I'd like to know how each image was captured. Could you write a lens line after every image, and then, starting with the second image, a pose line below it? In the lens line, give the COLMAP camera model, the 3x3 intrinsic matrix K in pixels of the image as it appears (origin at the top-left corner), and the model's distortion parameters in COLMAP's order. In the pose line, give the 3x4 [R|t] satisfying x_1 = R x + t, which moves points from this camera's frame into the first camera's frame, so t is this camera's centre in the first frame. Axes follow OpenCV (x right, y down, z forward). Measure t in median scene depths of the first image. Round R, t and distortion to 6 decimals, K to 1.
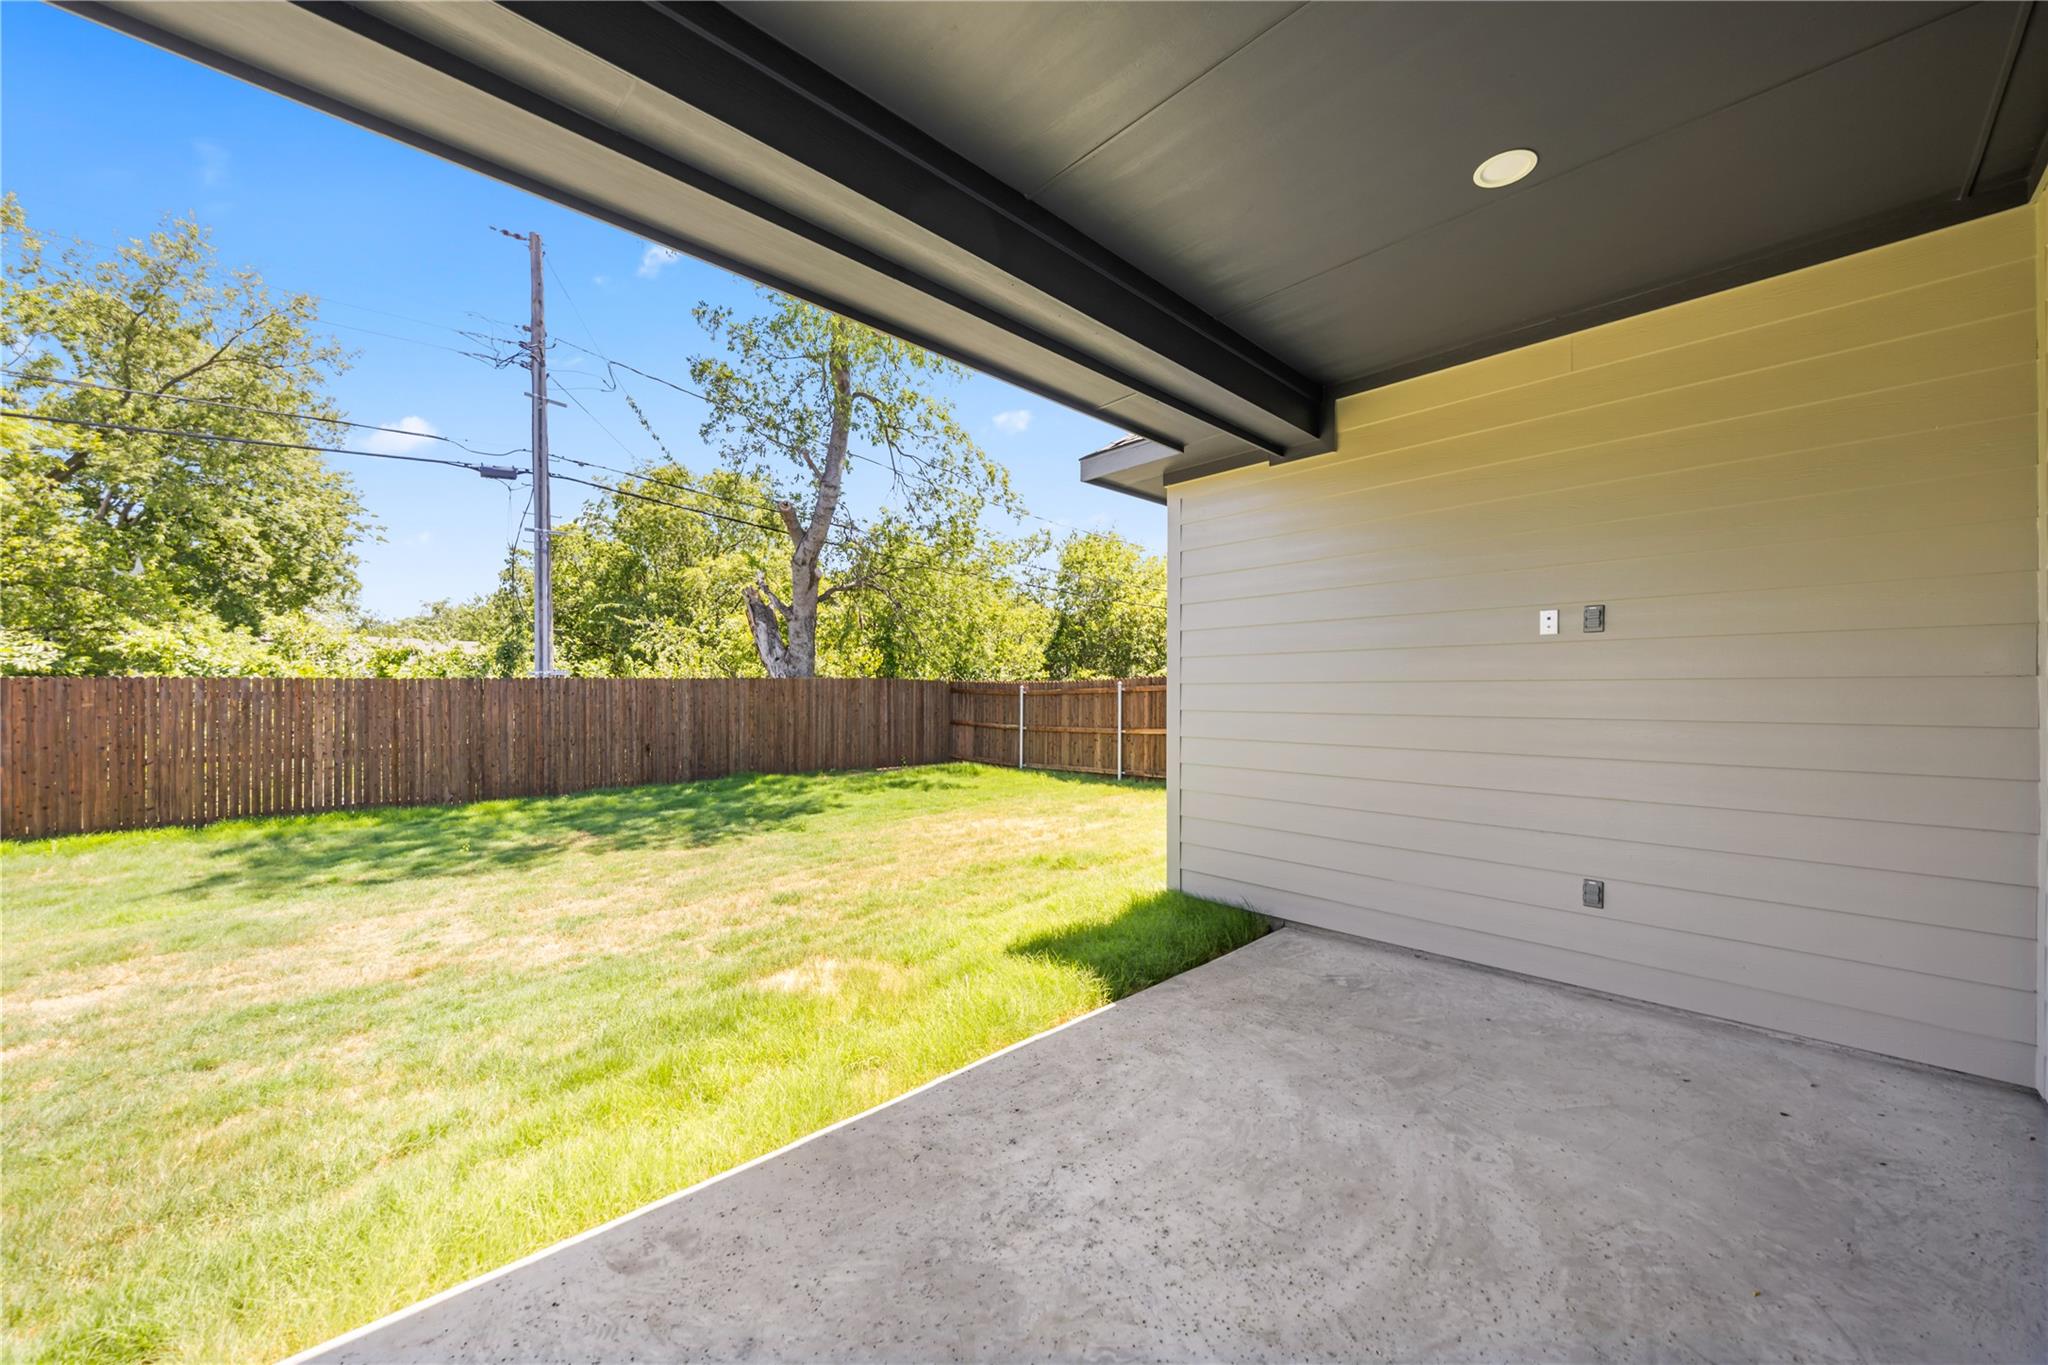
lens RADIAL K [[739.9, 0, 1018.8], [0, 739.9, 694.8], [0, 0, 1]] dist [-0.001632, -0.000139]
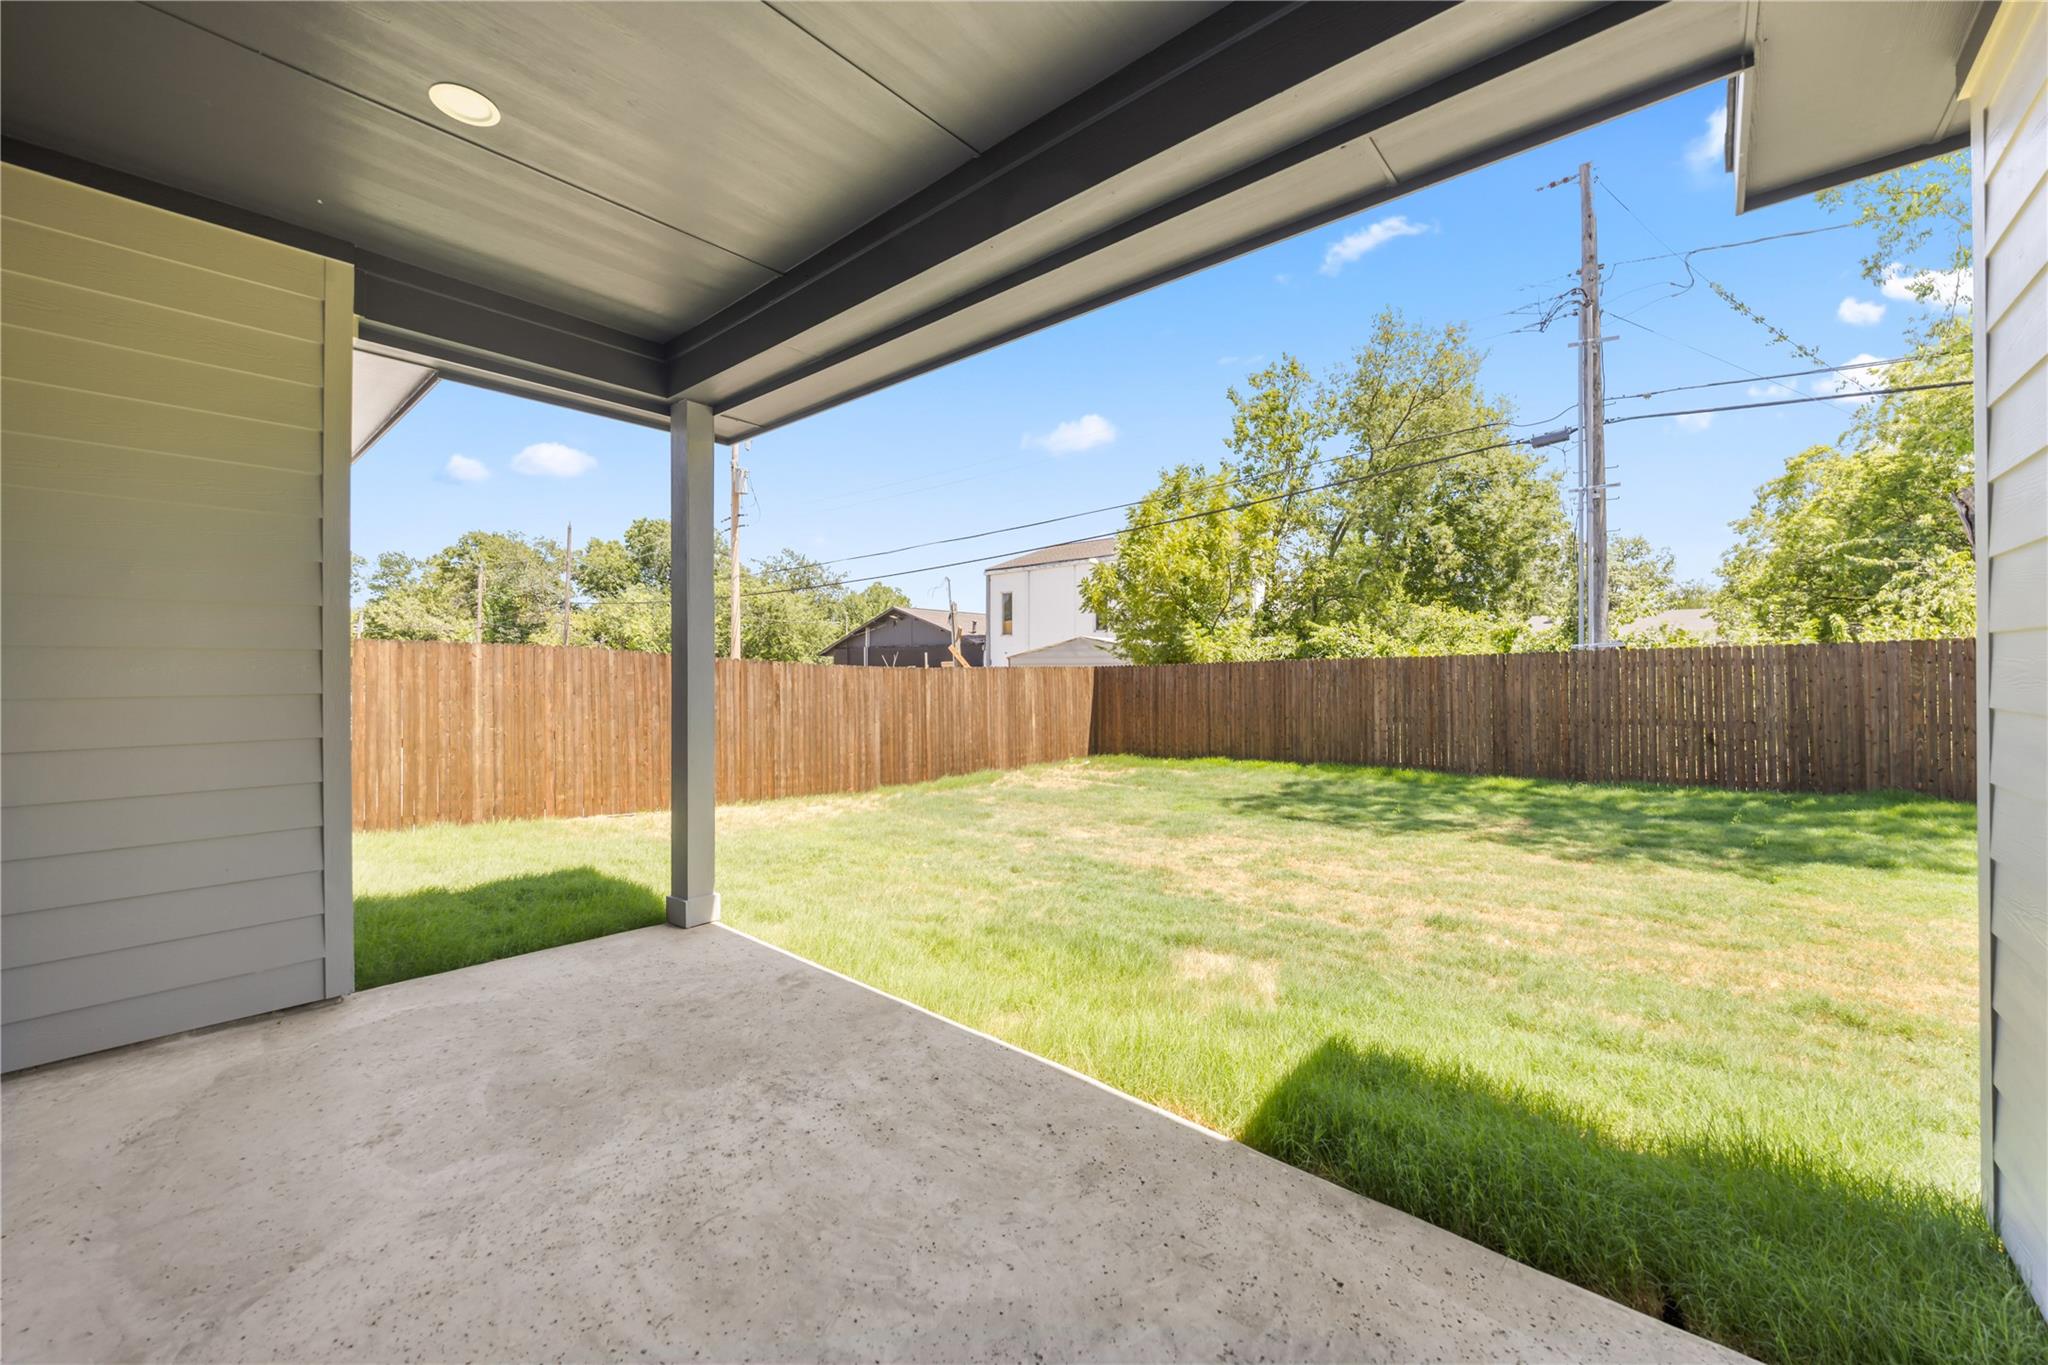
lens RADIAL K [[775.7, 0, 1021.9], [0, 775.7, 668.4], [0, 0, 1]] dist [0.002272, 0.000121]
pose [[0.101197, -0.007806, -0.994836, 0.217723], [0.006023, 0.999956, -0.007233, 0.000881], [0.994848, -0.005260, 0.101239, 0.204205]]
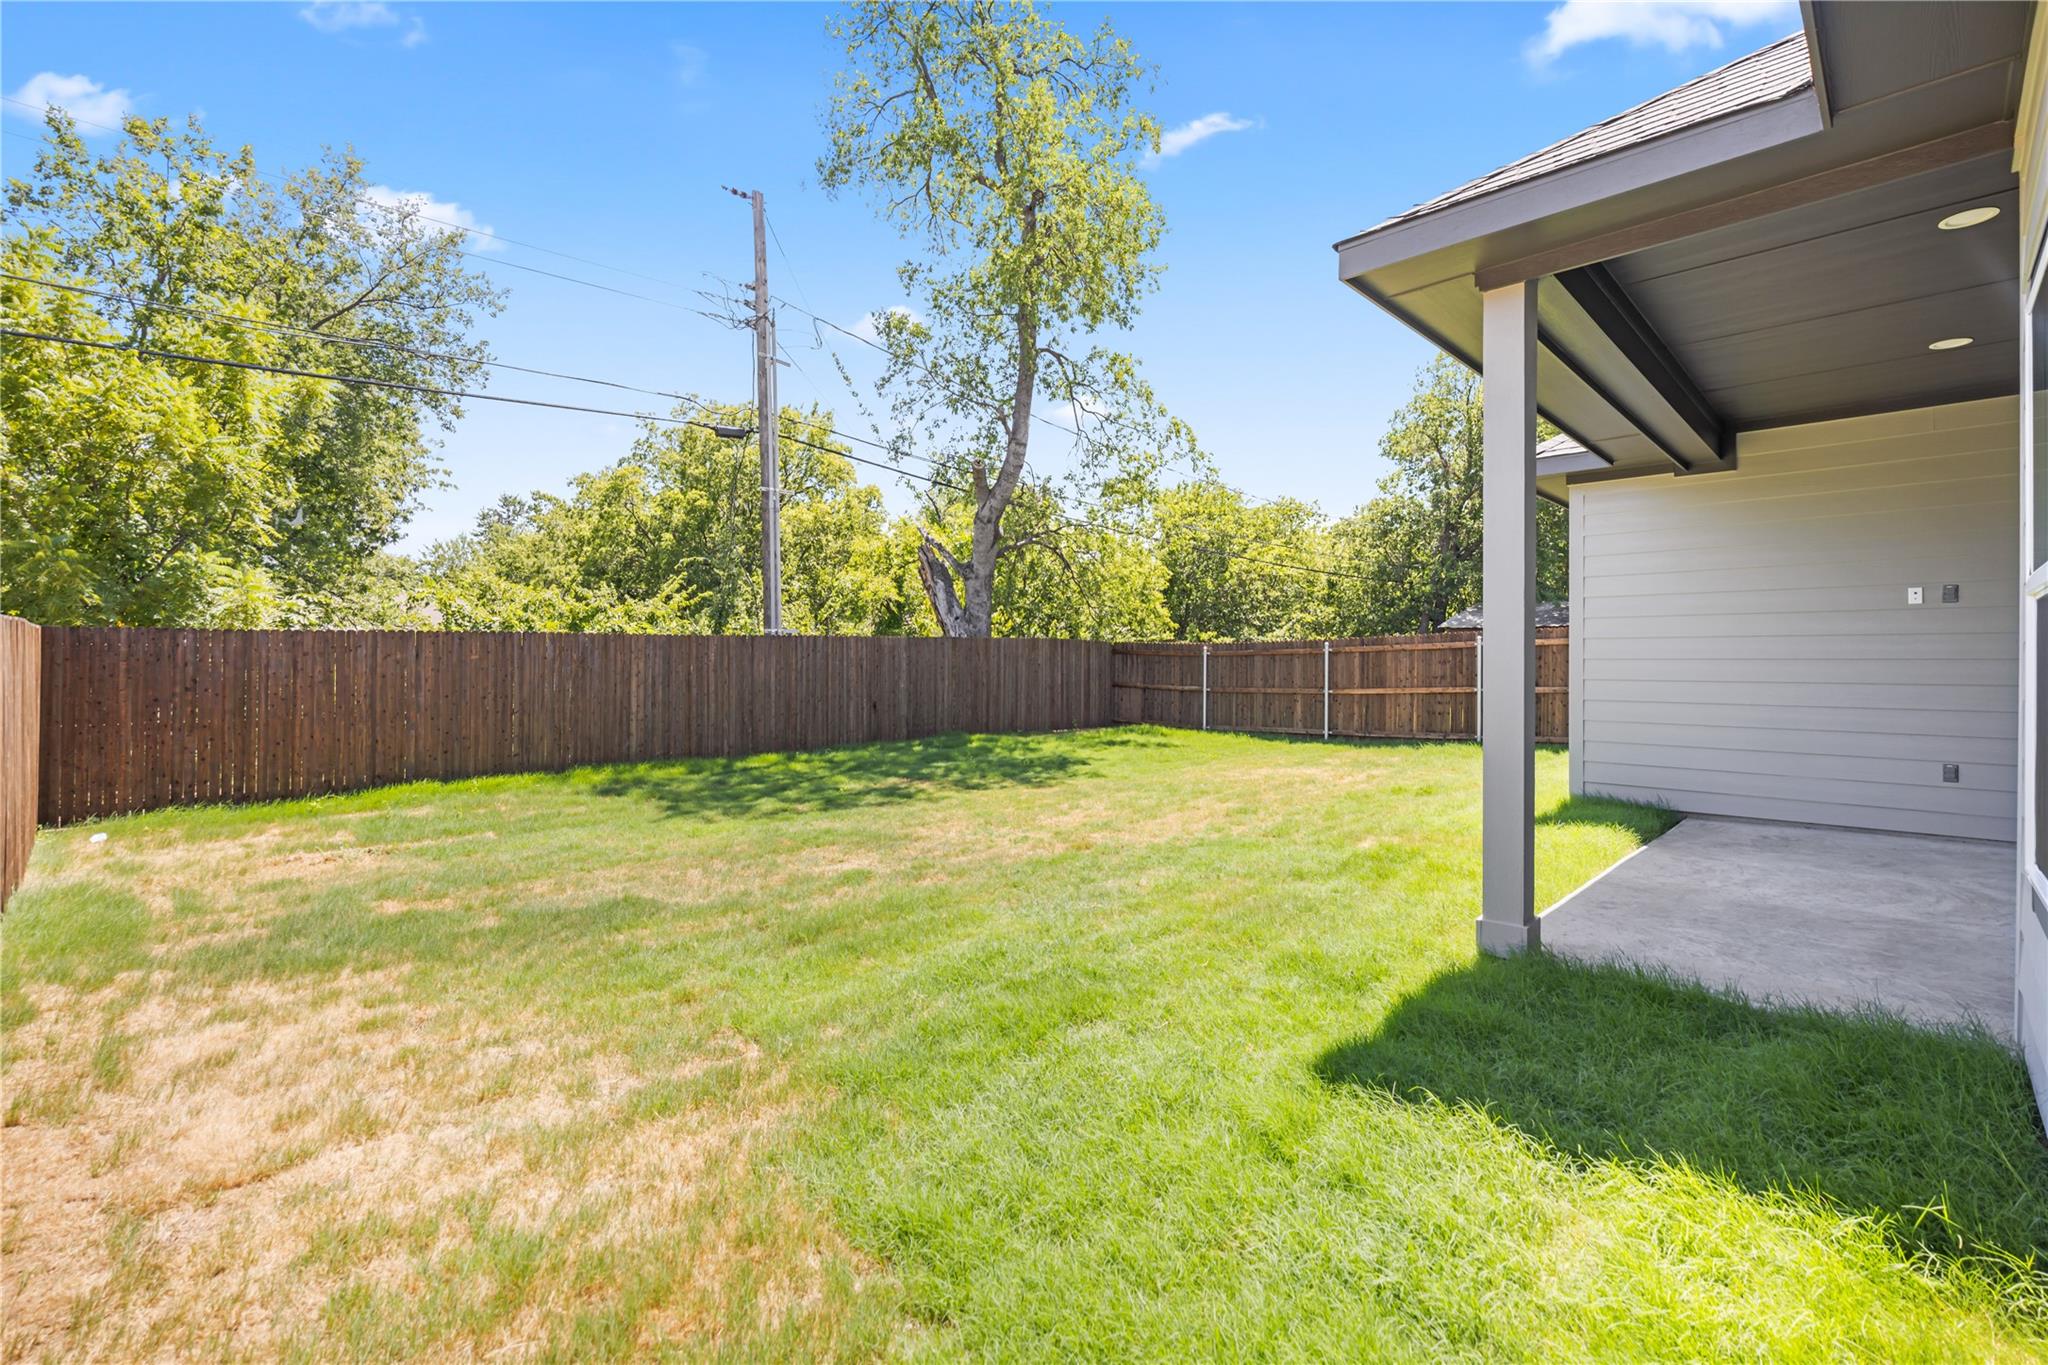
lens RADIAL K [[895.6, 0, 1019.3], [0, 895.6, 657.8], [0, 0, 1]] dist [-0.001068, -0.000317]
pose [[0.999553, 0.003852, 0.029658, -0.330166], [-0.003665, 0.999973, -0.006377, 0.013290], [-0.029682, 0.006266, 0.999540, -0.217780]]
